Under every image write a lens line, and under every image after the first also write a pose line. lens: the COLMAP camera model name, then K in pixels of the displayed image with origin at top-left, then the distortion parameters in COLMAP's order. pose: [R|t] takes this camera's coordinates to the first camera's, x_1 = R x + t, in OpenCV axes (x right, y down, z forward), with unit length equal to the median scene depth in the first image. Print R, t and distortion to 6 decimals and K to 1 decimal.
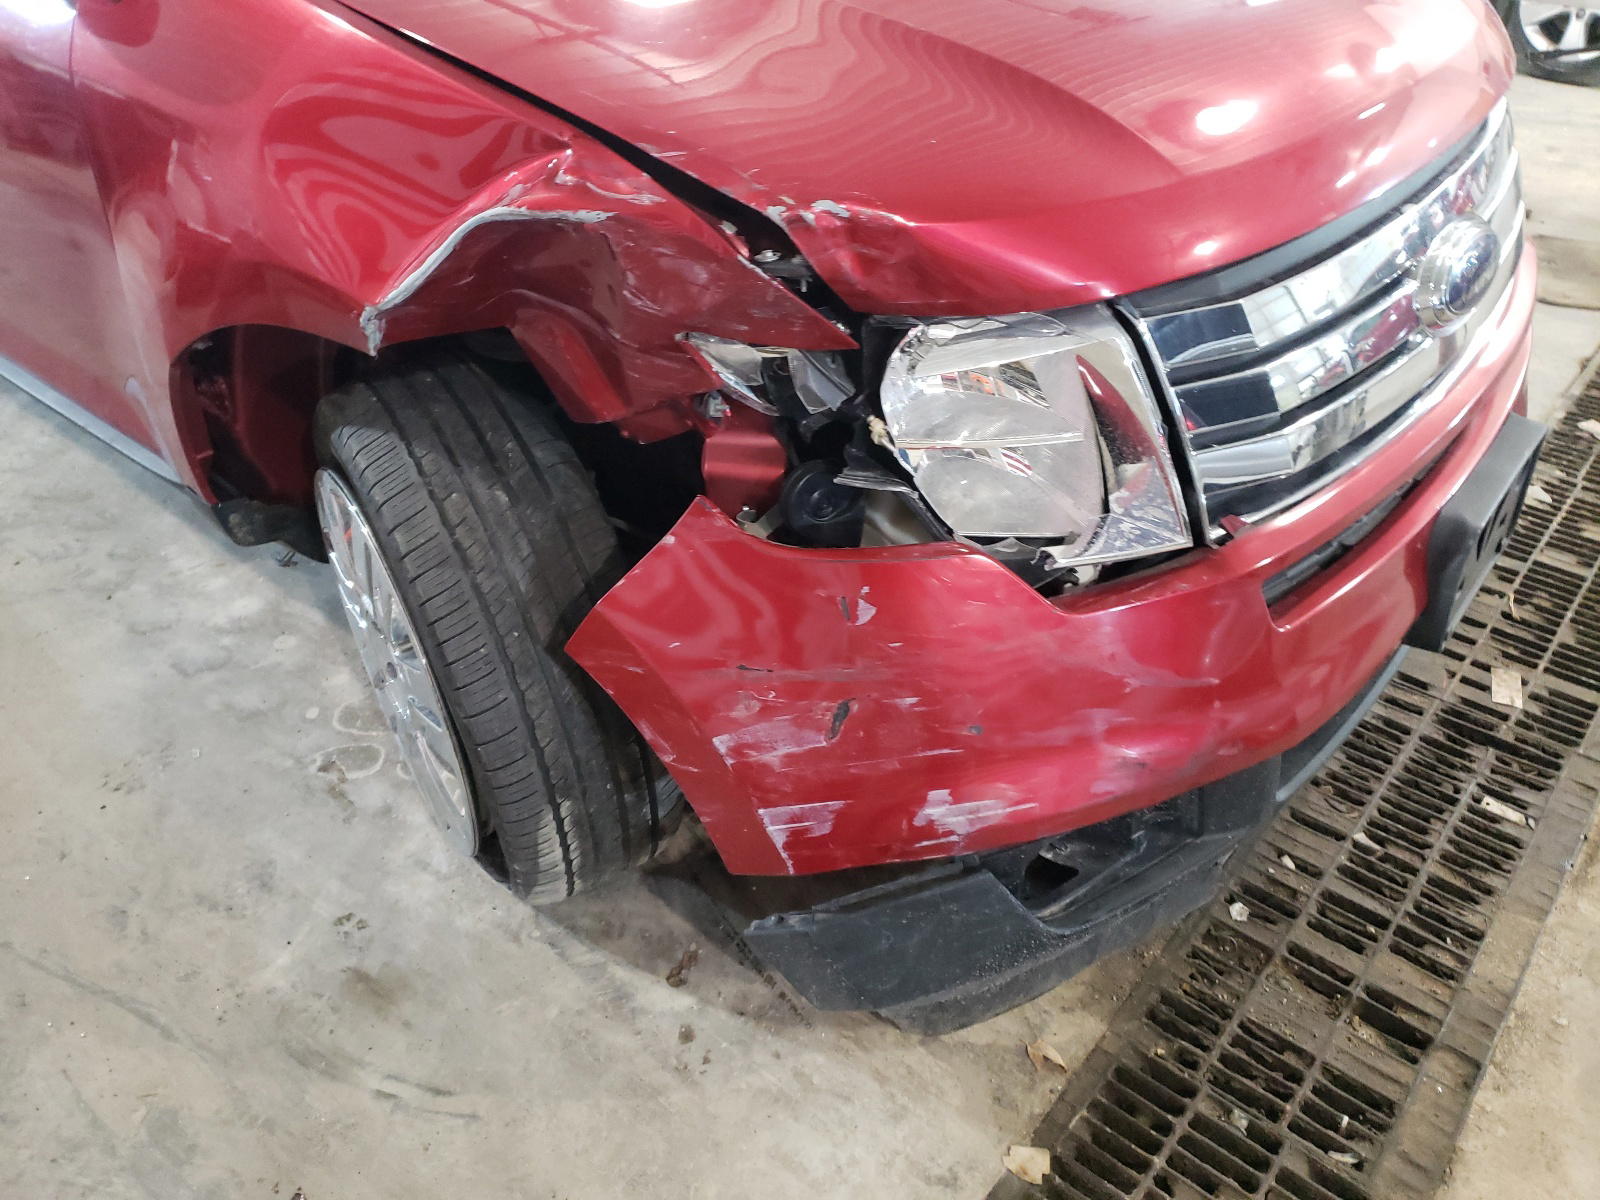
lens RADIAL K [[1222.7, 0, 811.4], [0, 1222.7, 599.9], [0, 0, 1]] dist [0.019729, -0.003442]
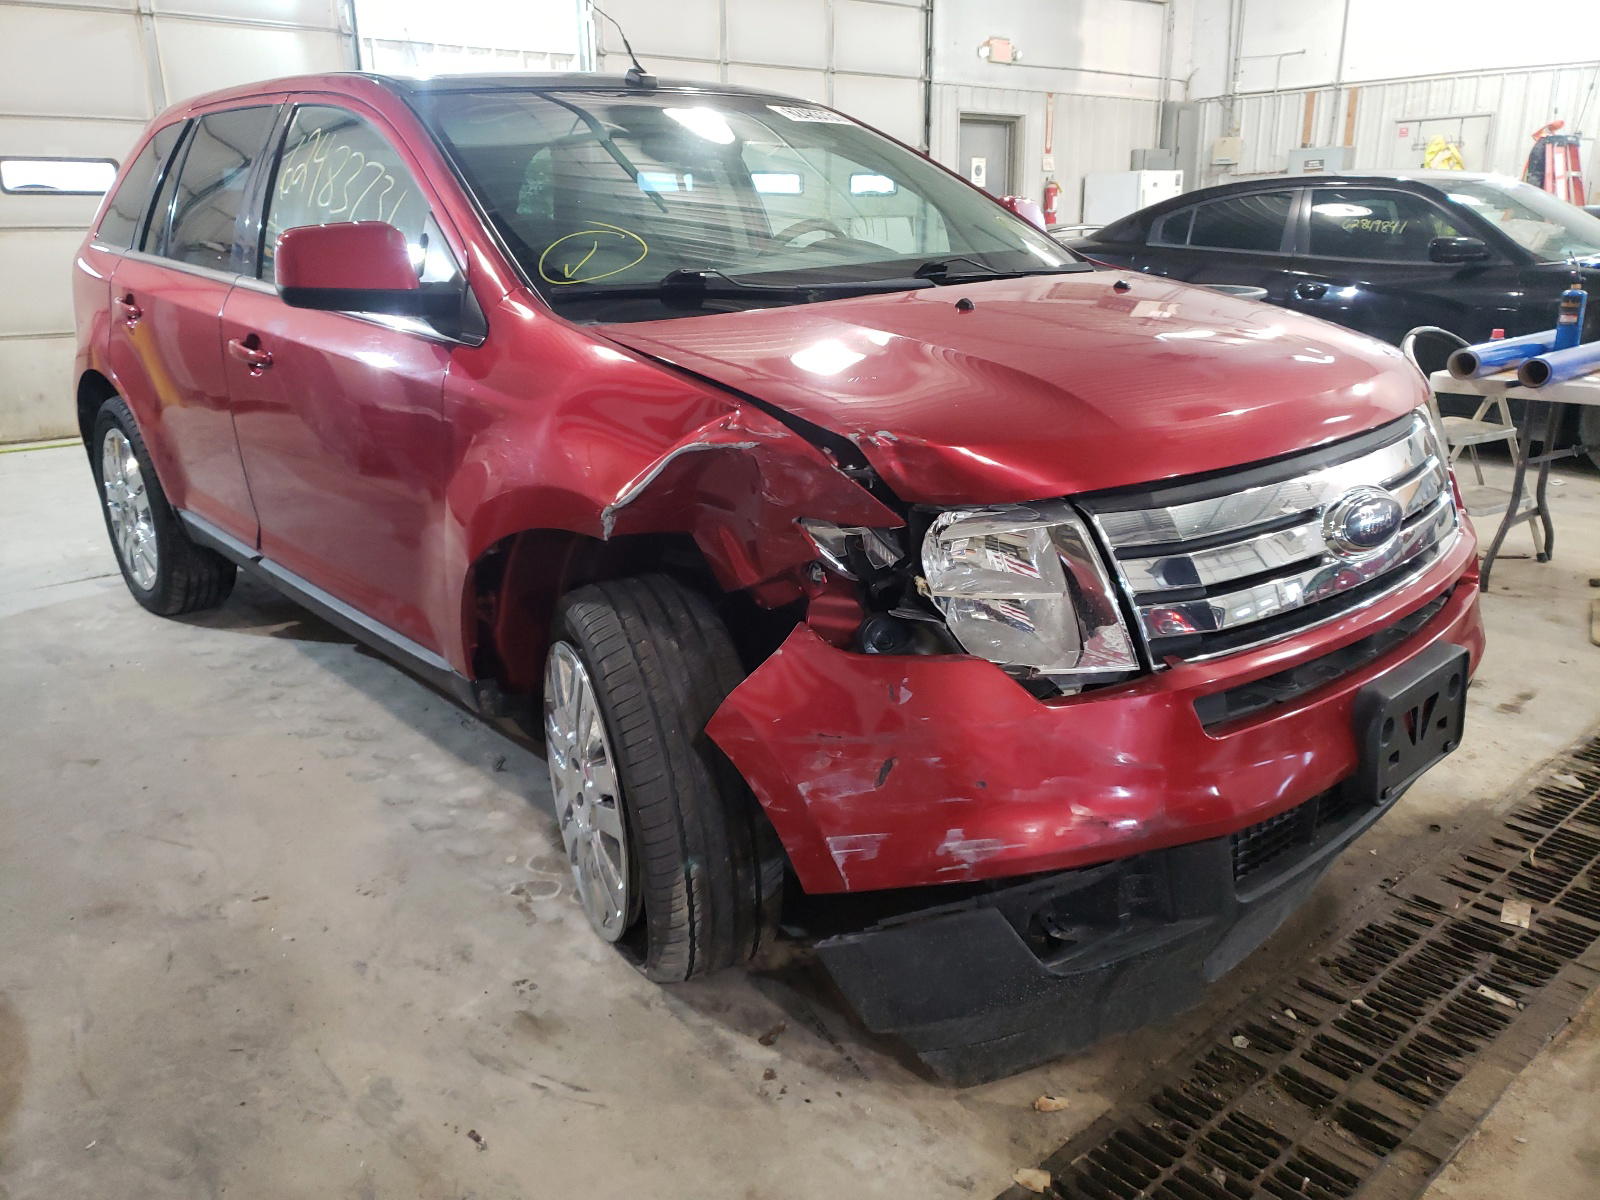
lens RADIAL K [[1222.7, 0, 794.3], [0, 1222.7, 598.3], [0, 0, 1]] dist [0.019729, -0.003442]
pose [[0.988211, 0.027796, -0.150555, 0.103668], [-0.074953, 0.945309, -0.317449, 0.299326], [0.133497, 0.324991, 0.936248, -0.353808]]
